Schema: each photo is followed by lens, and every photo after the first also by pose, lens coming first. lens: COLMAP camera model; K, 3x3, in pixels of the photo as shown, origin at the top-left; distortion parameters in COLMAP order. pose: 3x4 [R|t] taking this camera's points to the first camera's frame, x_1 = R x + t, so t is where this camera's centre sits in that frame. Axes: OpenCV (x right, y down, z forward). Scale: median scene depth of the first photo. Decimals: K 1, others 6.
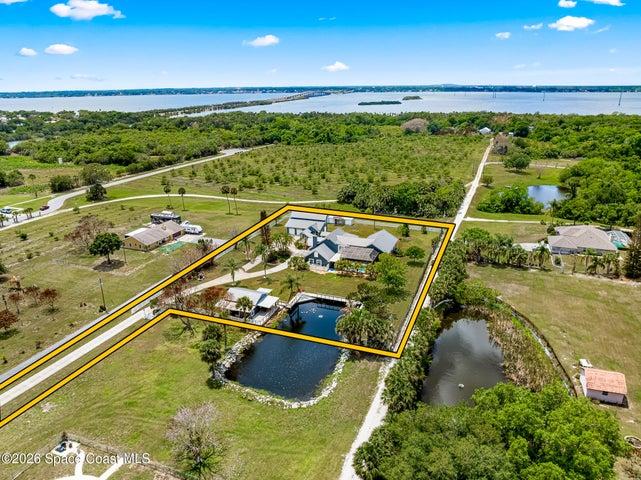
lens RADIAL K [[448.3, 0, 322.8], [0, 448.3, 239.1], [0, 0, 1]] dist [-0.043915, 0.003936]
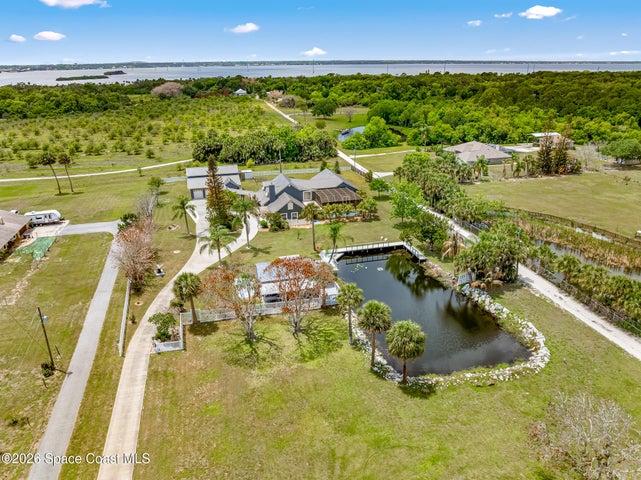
lens RADIAL K [[448.3, 0, 322.8], [0, 448.3, 239.1], [0, 0, 1]] dist [-0.043915, 0.003936]
pose [[0.801525, -0.215576, 0.557750, -0.332693], [0.190765, 0.976199, 0.103169, 0.017700], [-0.566716, 0.023706, 0.823572, 0.289403]]
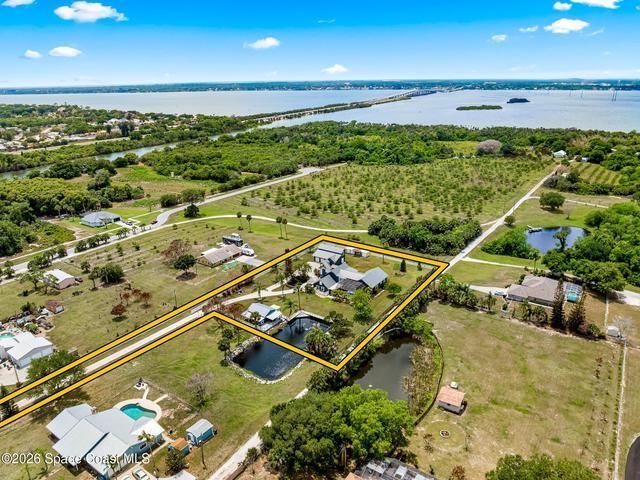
lens RADIAL K [[447.6, 0, 322.3], [0, 447.6, 239.1], [0, 0, 1]] dist [-0.043915, 0.003936]
pose [[0.972145, 0.075685, -0.221825, 0.238728], [-0.072069, 0.997102, 0.024361, -0.112896], [0.223026, -0.007696, 0.974782, -0.297771]]
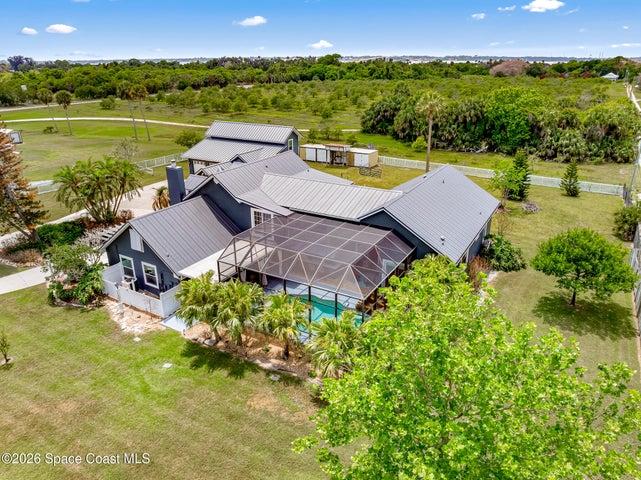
lens RADIAL K [[448.3, 0, 322.8], [0, 448.3, 239.1], [0, 0, 1]] dist [-0.043915, 0.003936]
pose [[0.985991, 0.067863, -0.152367, 0.095461], [-0.059351, 0.996448, 0.059737, 0.011903], [0.155880, -0.049857, 0.986517, 0.649191]]
